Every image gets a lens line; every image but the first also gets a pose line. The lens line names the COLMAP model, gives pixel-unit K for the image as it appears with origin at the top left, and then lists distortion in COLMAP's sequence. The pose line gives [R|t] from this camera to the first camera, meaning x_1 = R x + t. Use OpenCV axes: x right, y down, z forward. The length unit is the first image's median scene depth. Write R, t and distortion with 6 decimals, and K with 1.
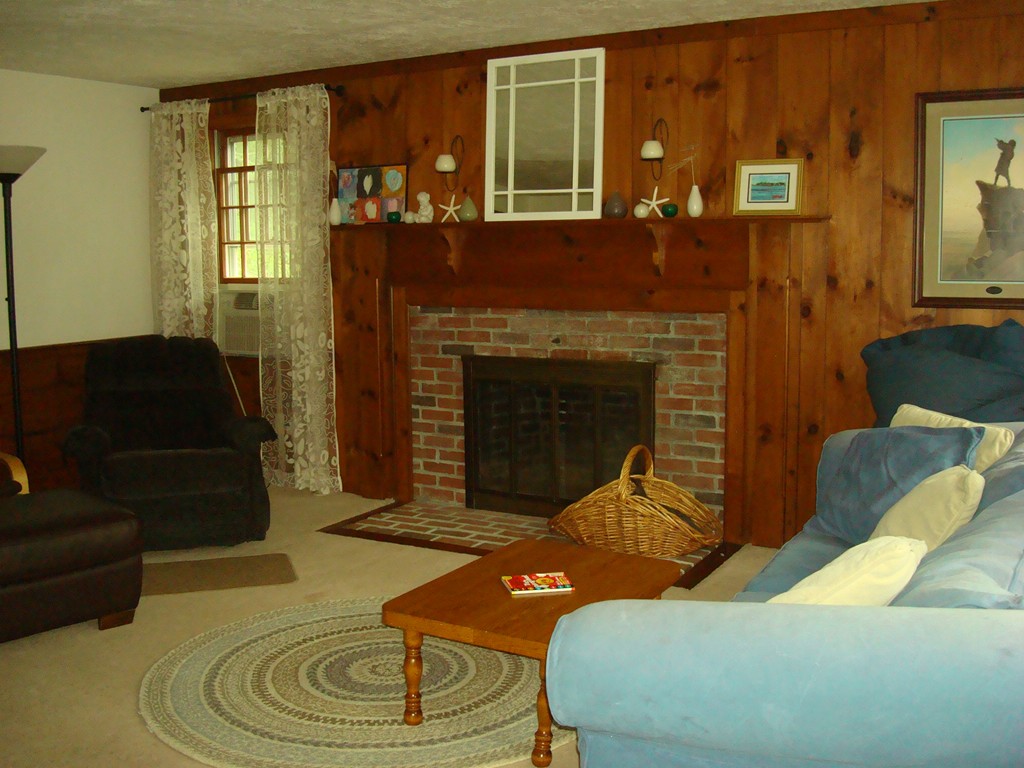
lens RADIAL K [[1083.0, 0, 515.4], [0, 1083.0, 378.2], [0, 0, 1]] dist [-0.093218, -0.066117]
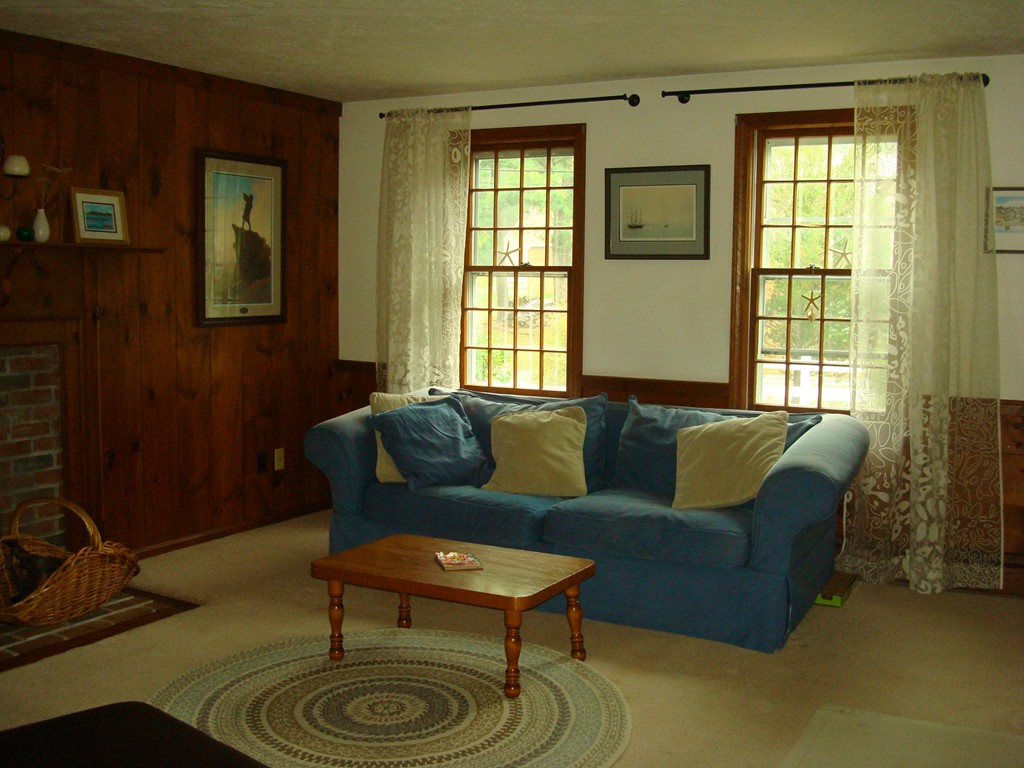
lens RADIAL K [[1083.0, 0, 515.4], [0, 1083.0, 378.2], [0, 0, 1]] dist [-0.093218, -0.066117]
pose [[-0.018226, -0.080936, 0.996553, -0.712243], [0.102588, 0.991306, 0.082386, -0.062560], [-0.994557, 0.103736, -0.009764, 0.575227]]
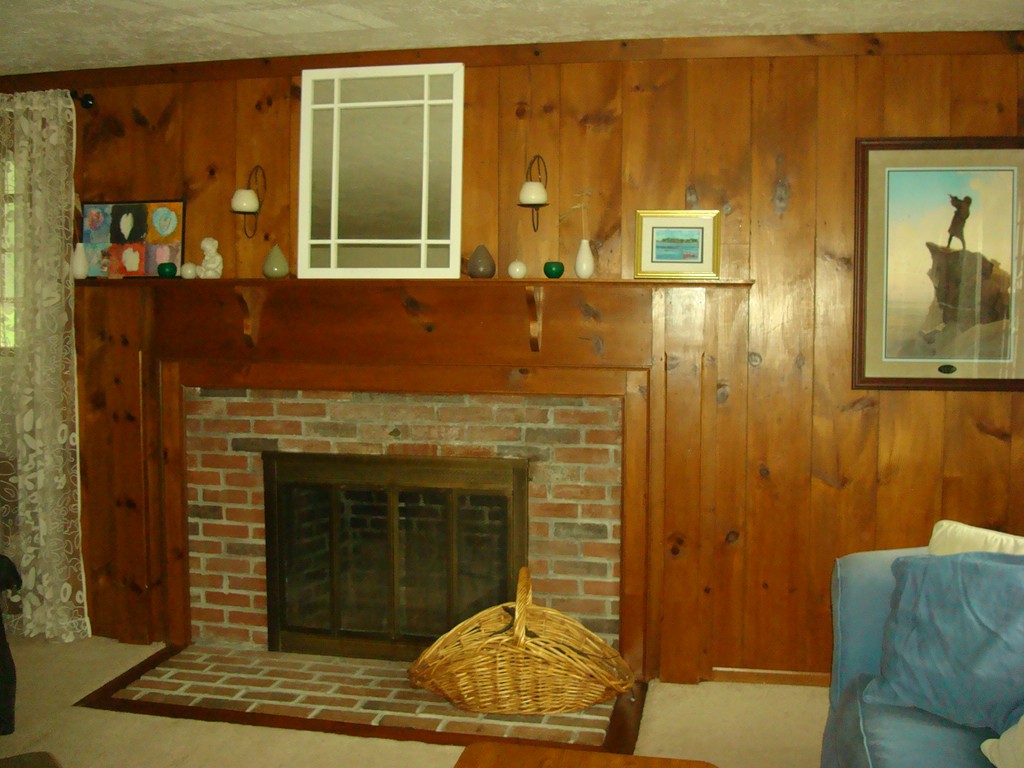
lens RADIAL K [[1083.0, 0, 515.4], [0, 1083.0, 378.2], [0, 0, 1]] dist [-0.093218, -0.066117]
pose [[0.947655, -0.007292, 0.319214, -0.131730], [0.023466, 0.998626, -0.046850, -0.036250], [-0.318434, 0.051888, 0.946524, 0.240580]]
